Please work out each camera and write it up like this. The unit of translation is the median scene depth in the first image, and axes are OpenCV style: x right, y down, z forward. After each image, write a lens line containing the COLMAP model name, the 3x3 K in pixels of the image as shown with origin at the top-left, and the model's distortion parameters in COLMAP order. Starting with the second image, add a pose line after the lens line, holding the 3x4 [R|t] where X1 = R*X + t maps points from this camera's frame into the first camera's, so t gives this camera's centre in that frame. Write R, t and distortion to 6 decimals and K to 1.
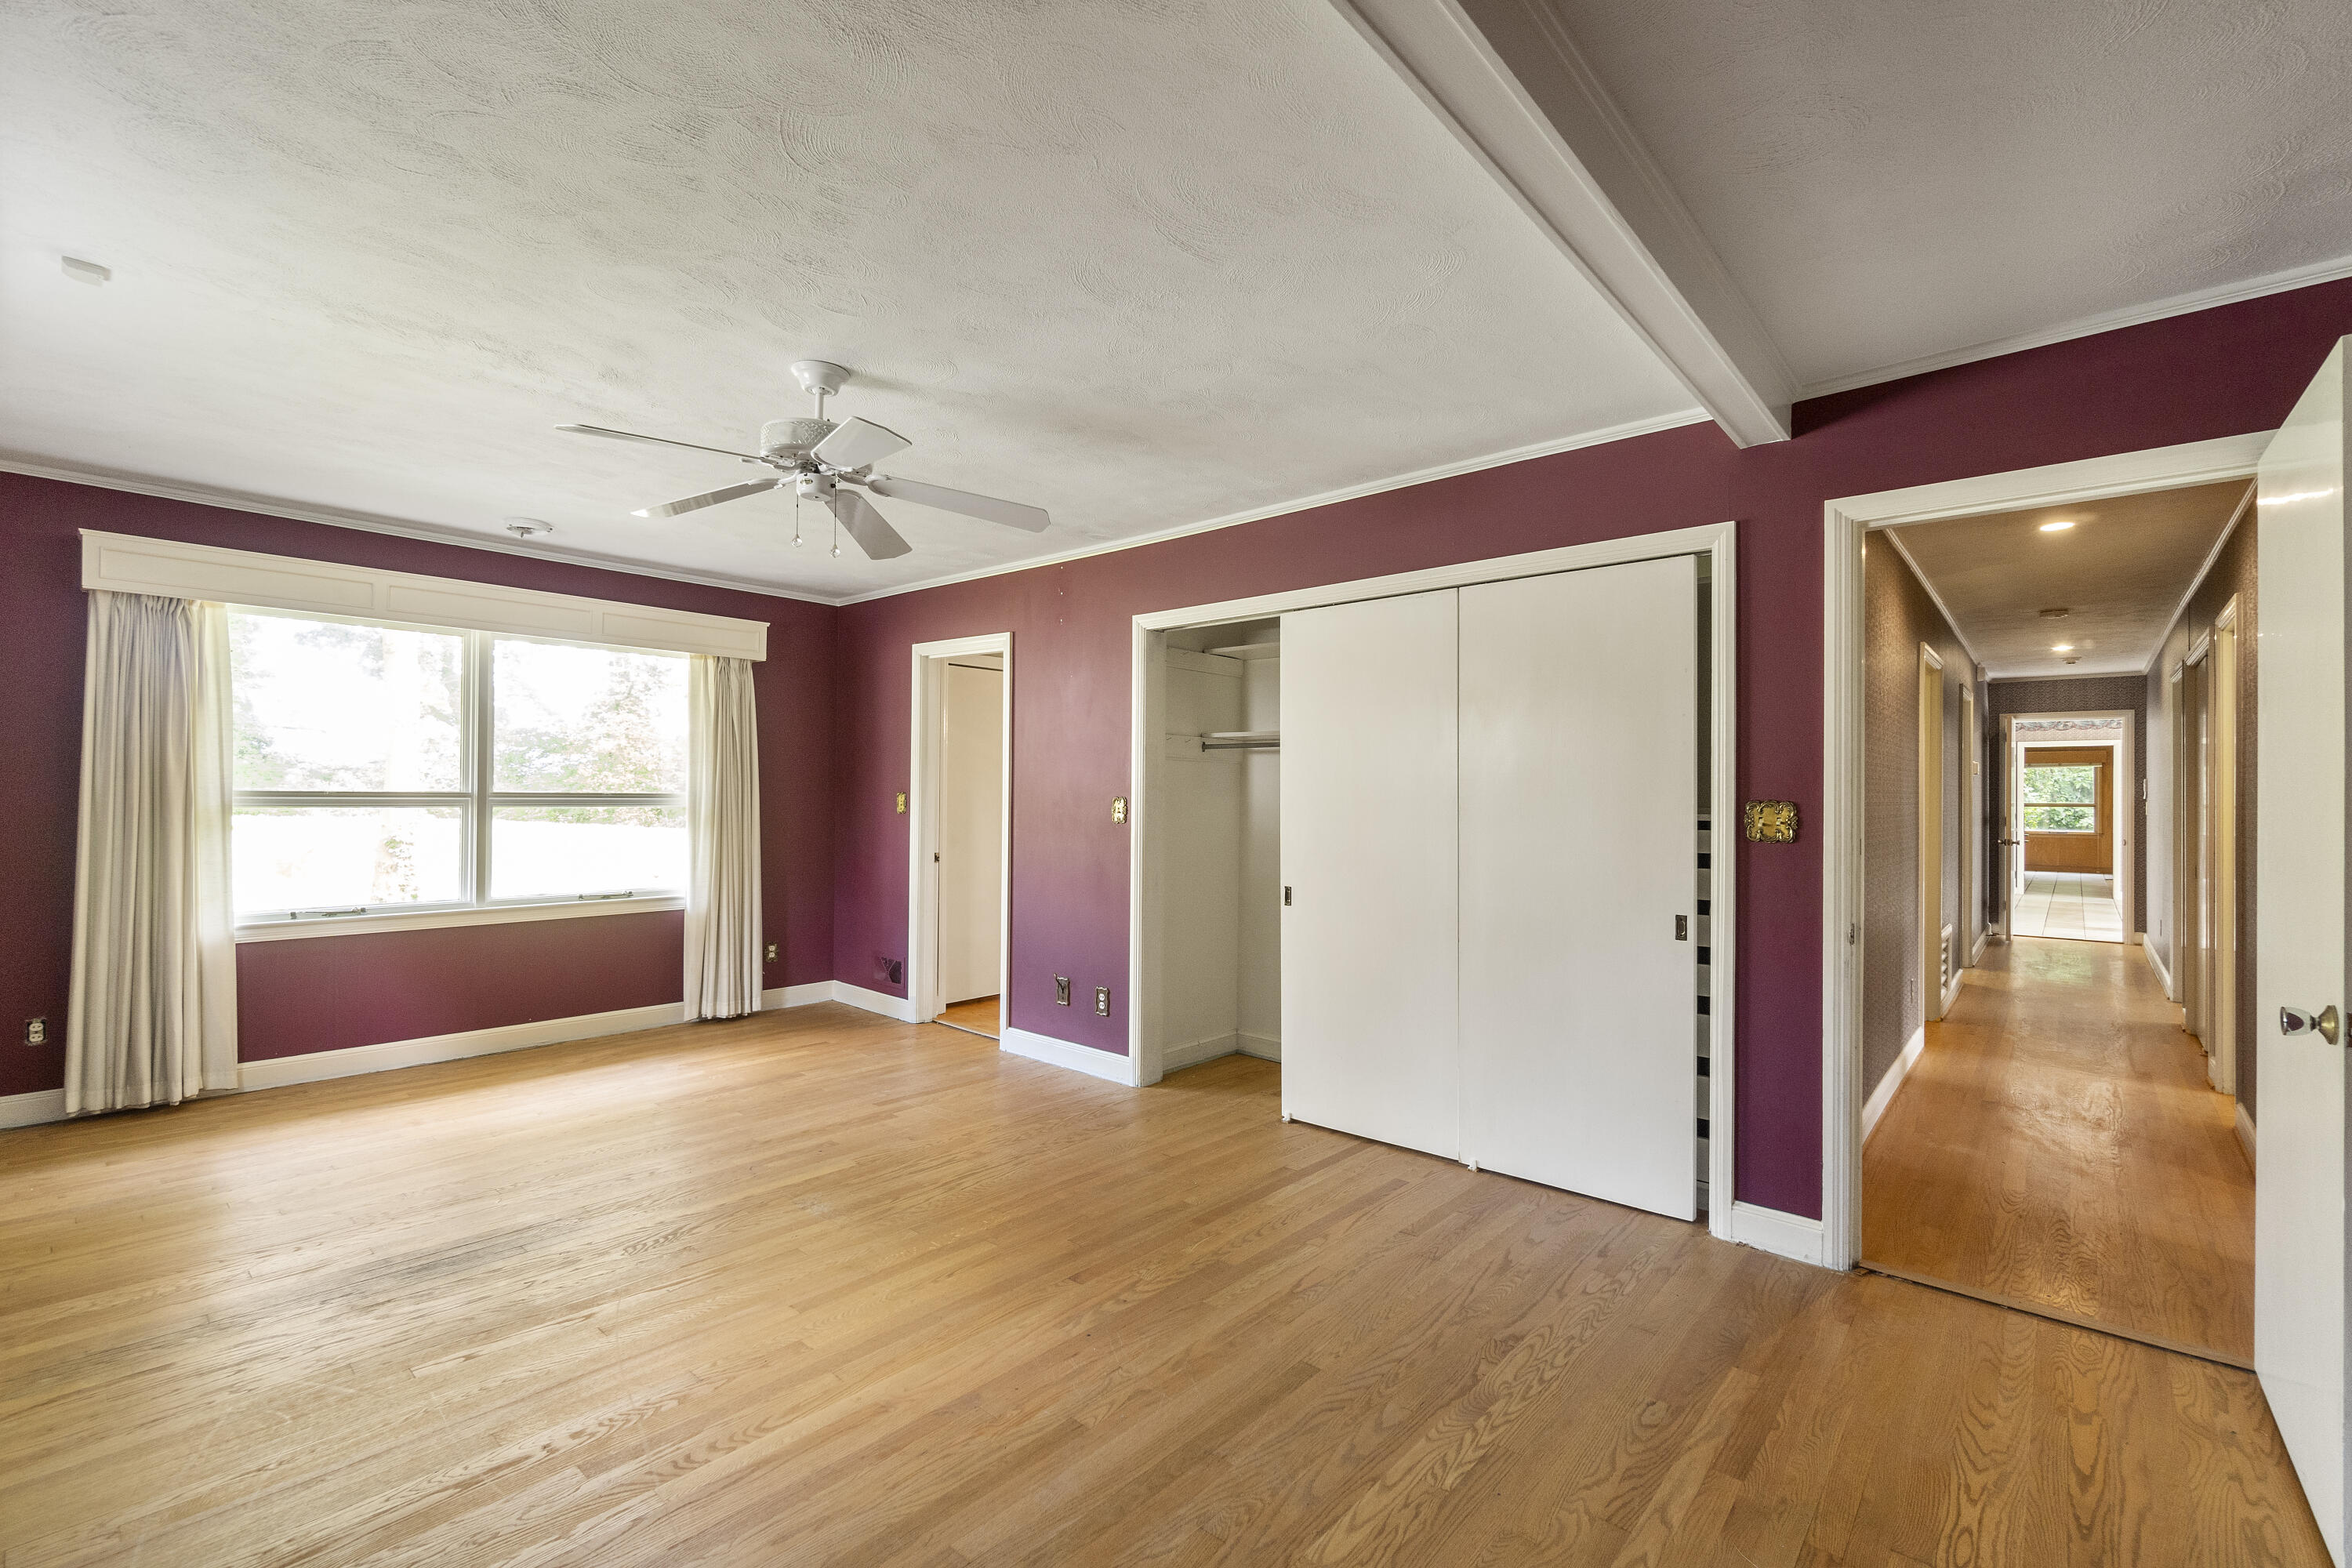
lens RADIAL K [[1023.2, 0, 1179.6], [0, 1023.2, 788.0], [0, 0, 1]] dist [-0.004814, 0.000378]
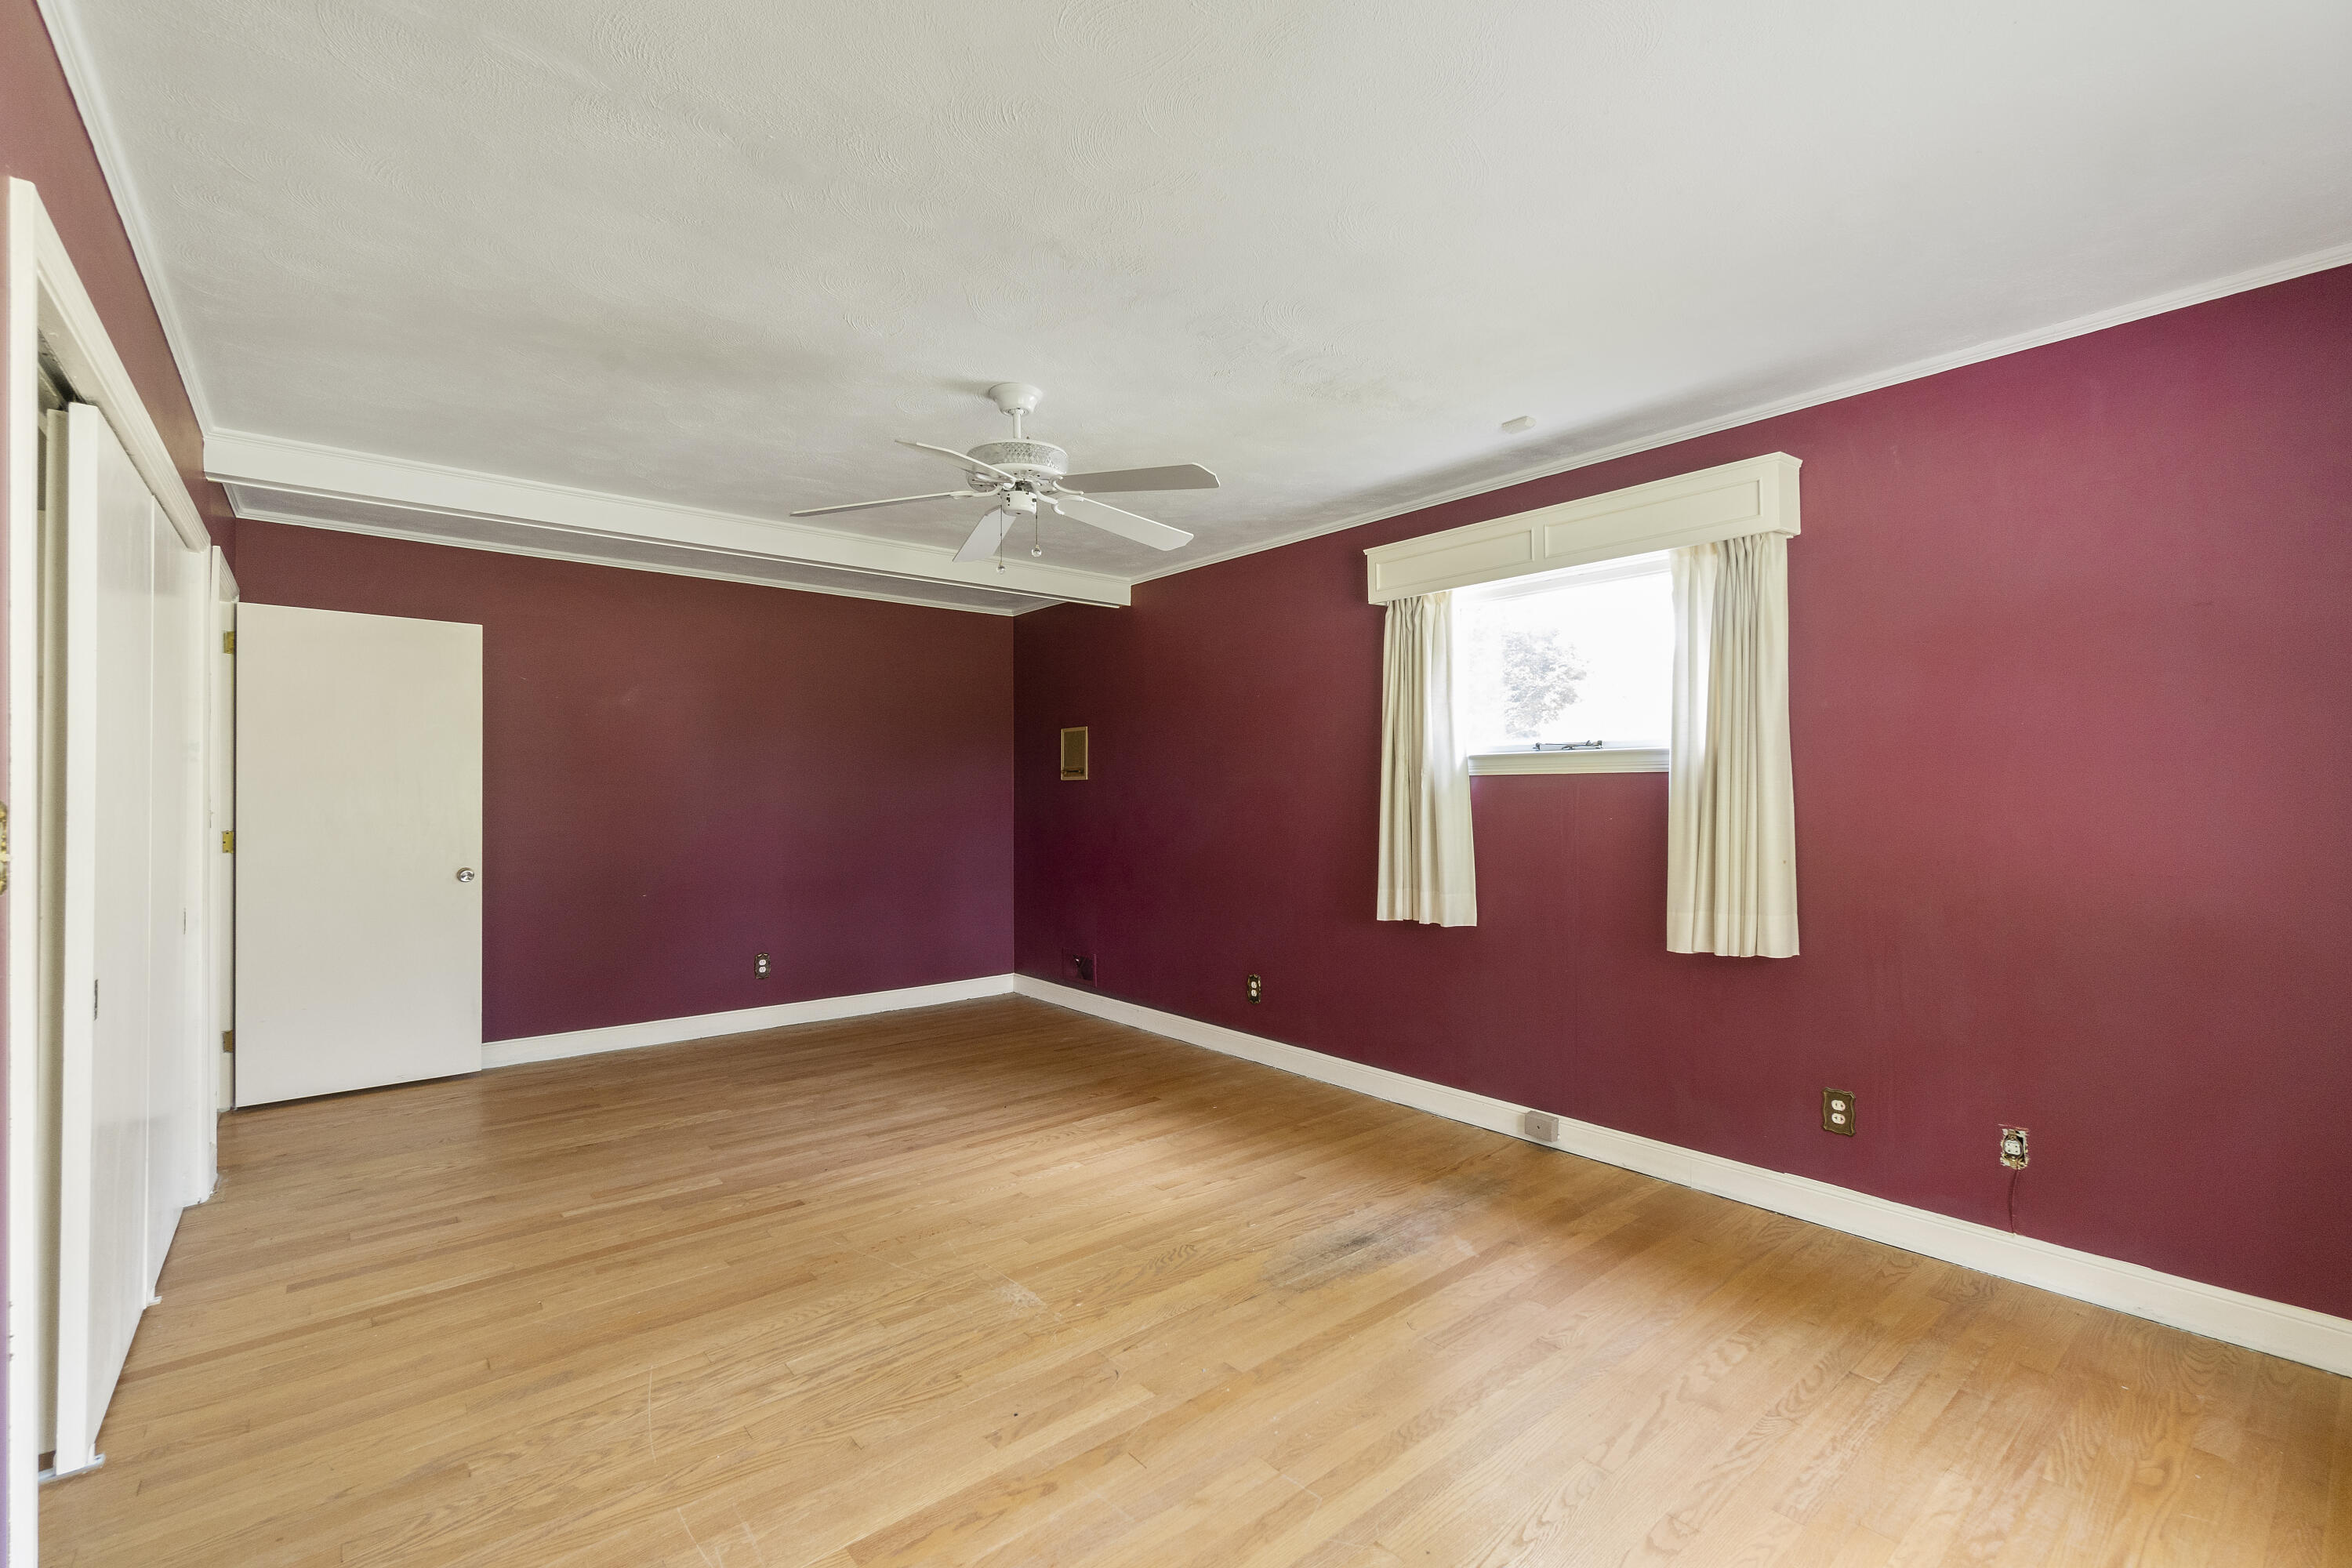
lens RADIAL K [[1023.2, 0, 1175.0], [0, 1023.2, 802.5], [0, 0, 1]] dist [-0.004814, 0.000378]
pose [[-0.987859, -0.009581, 0.155057, -0.686249], [-0.008413, 0.999931, 0.008191, 0.001792], [-0.155125, 0.006787, -0.987871, 2.024337]]
